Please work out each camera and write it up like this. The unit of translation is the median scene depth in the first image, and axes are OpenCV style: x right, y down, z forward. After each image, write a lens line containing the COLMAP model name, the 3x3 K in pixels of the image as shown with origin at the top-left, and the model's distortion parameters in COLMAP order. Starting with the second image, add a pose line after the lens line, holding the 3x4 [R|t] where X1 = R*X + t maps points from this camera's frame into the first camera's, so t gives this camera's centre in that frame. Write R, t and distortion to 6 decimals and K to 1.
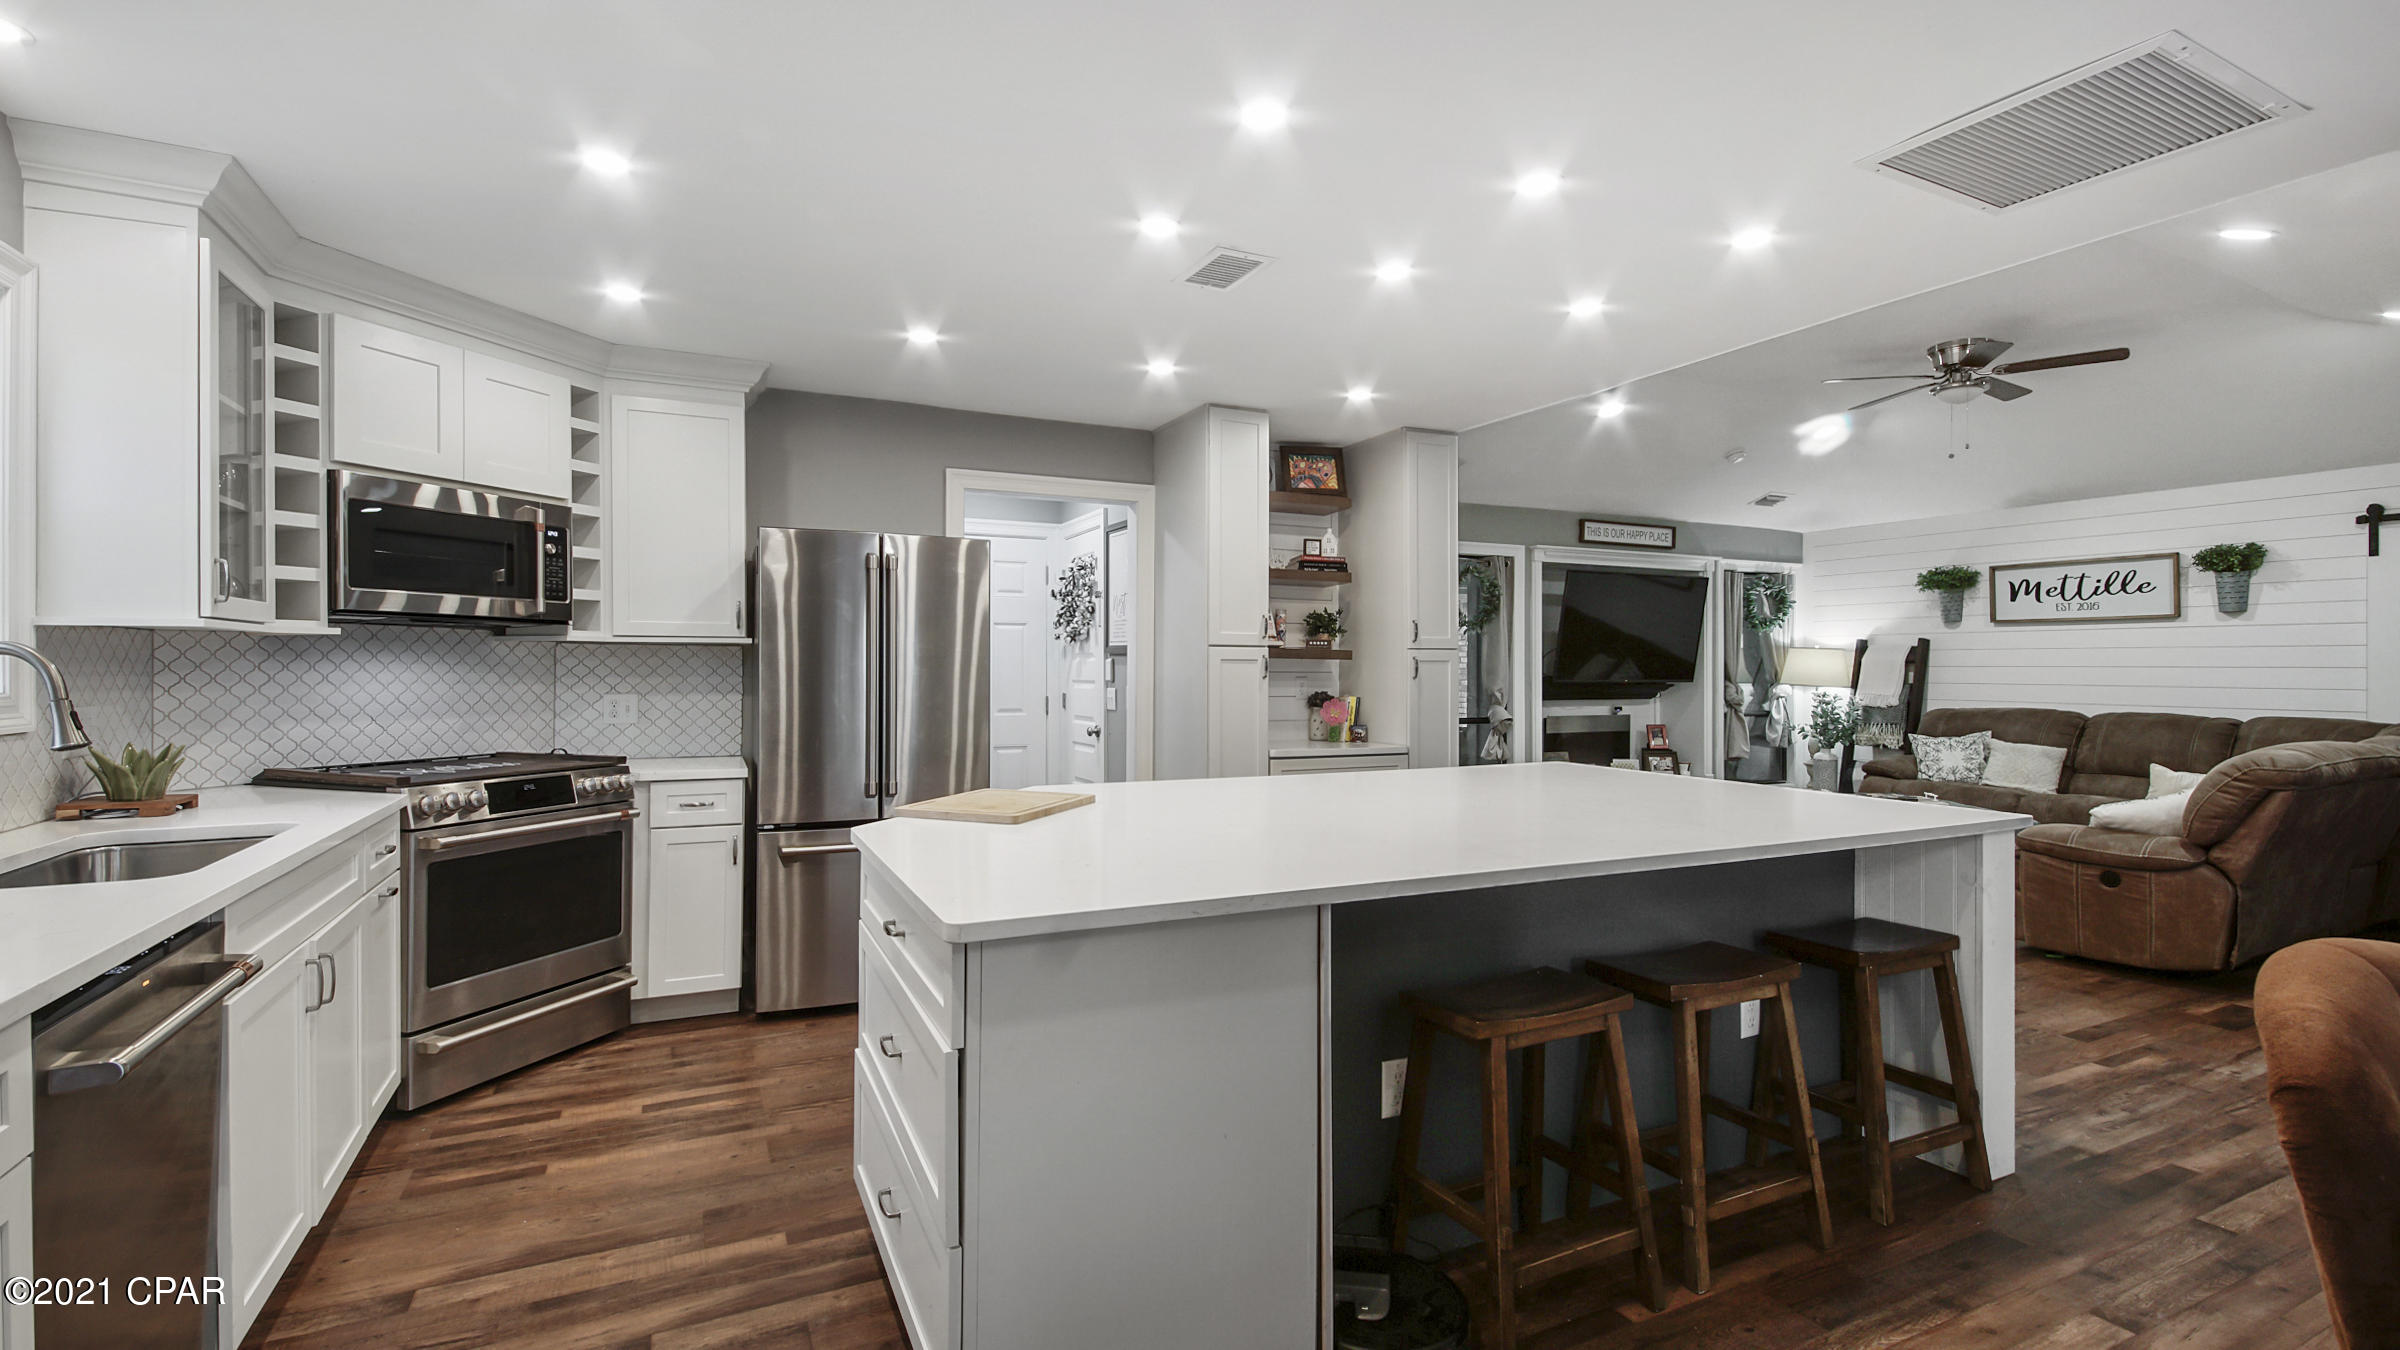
lens RADIAL K [[1040.4, 0, 1202.9], [0, 1040.4, 666.9], [0, 0, 1]] dist [0.044232, -0.015766]
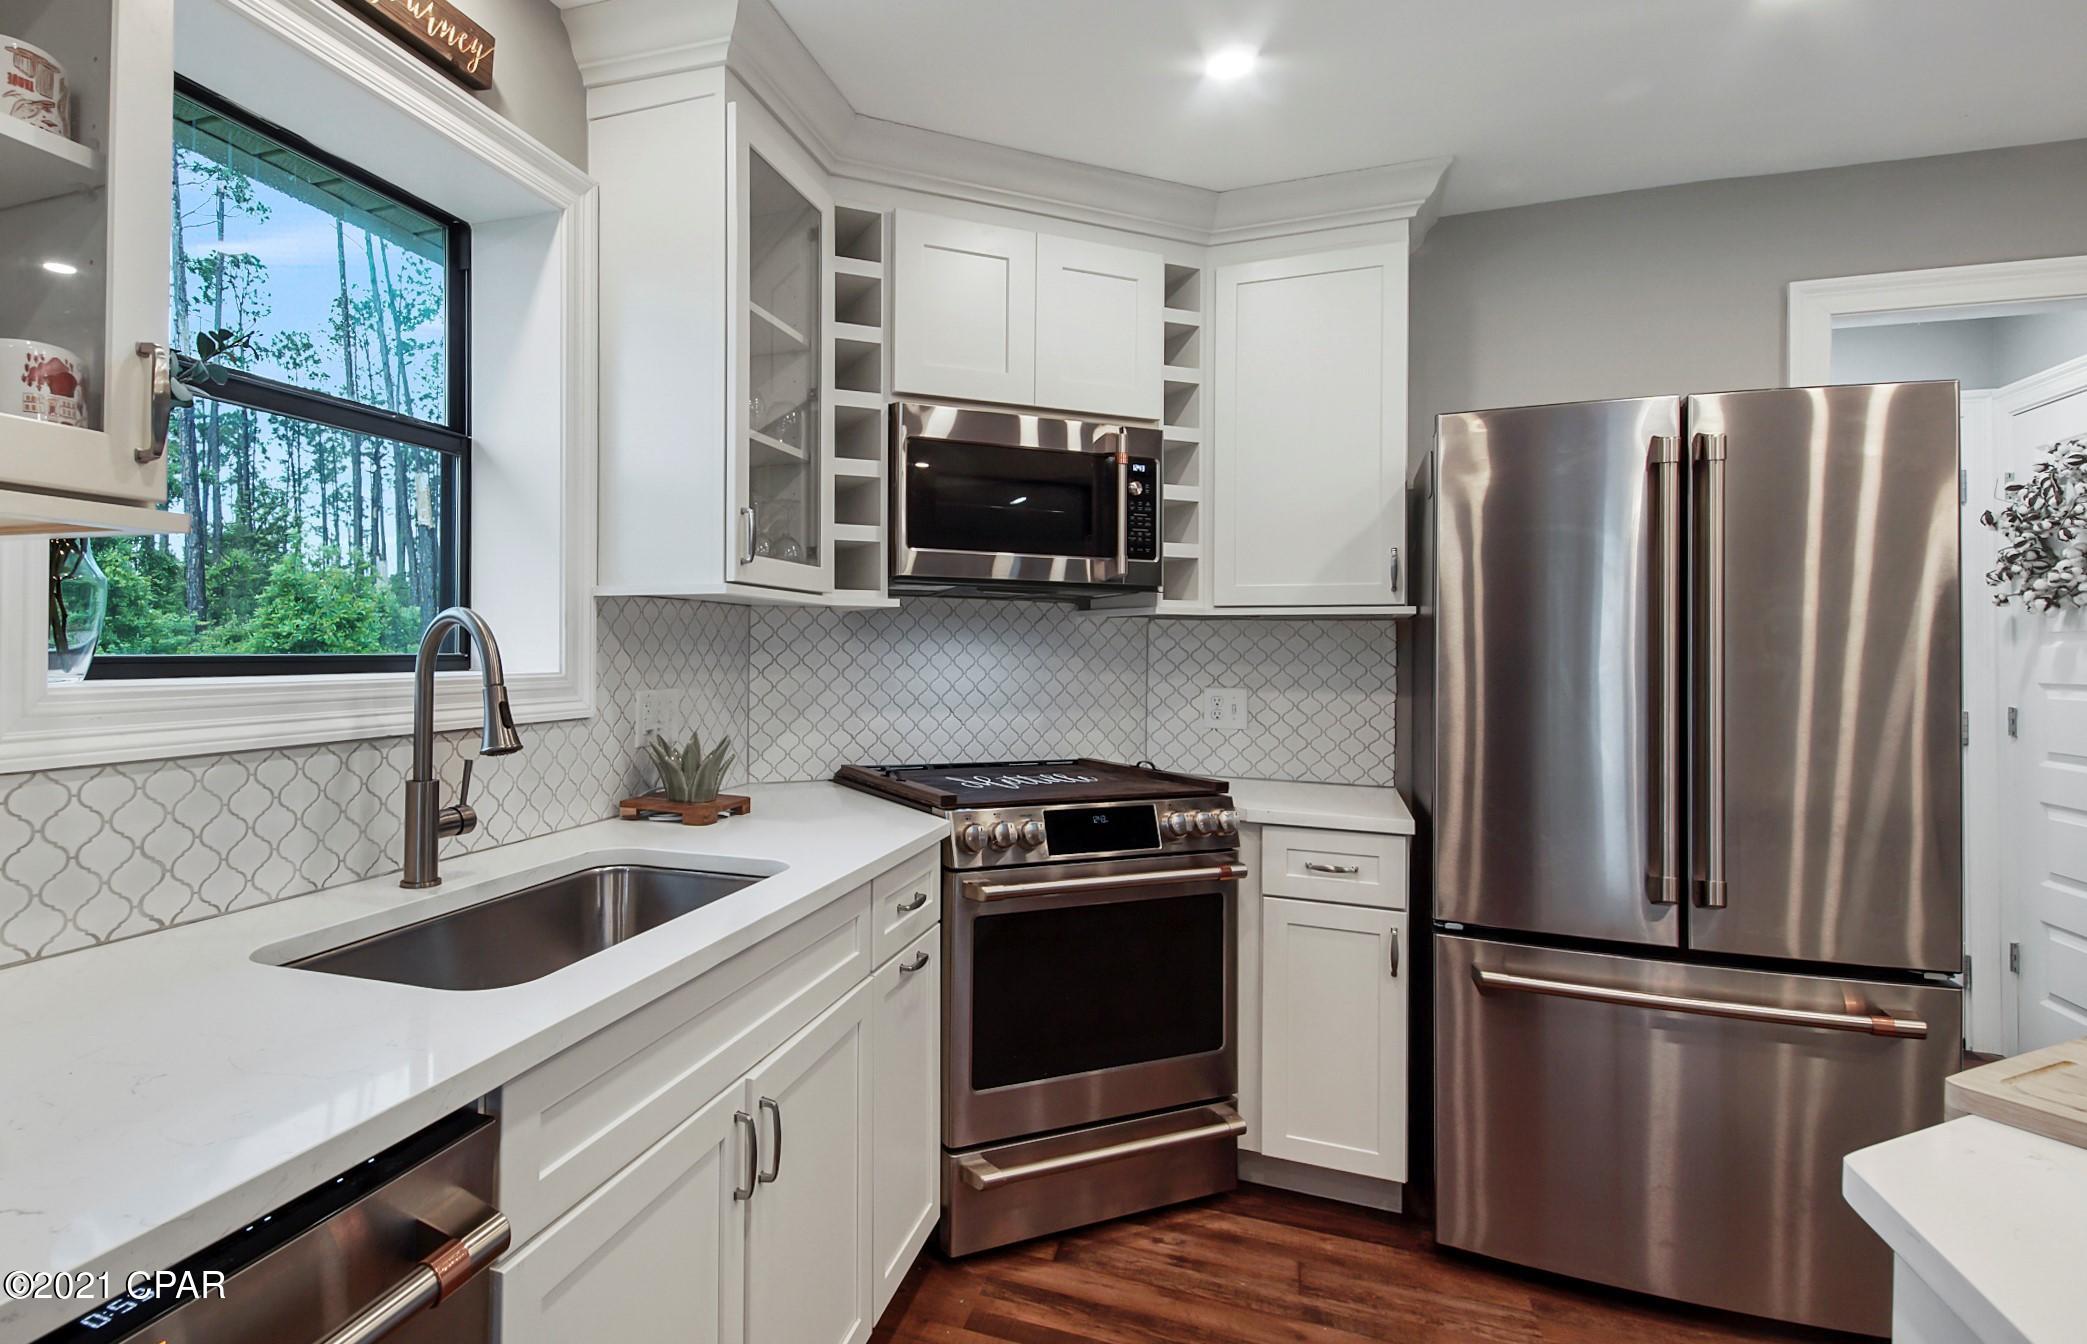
lens RADIAL K [[1079.0, 0, 811.5], [0, 1079.0, 633.6], [0, 0, 1]] dist [0.007545, -0.003220]
pose [[0.633143, -0.006199, -0.774010, -0.199943], [-0.008292, 0.999856, -0.014790, 0.002035], [0.773991, 0.015783, 0.633000, 0.391246]]
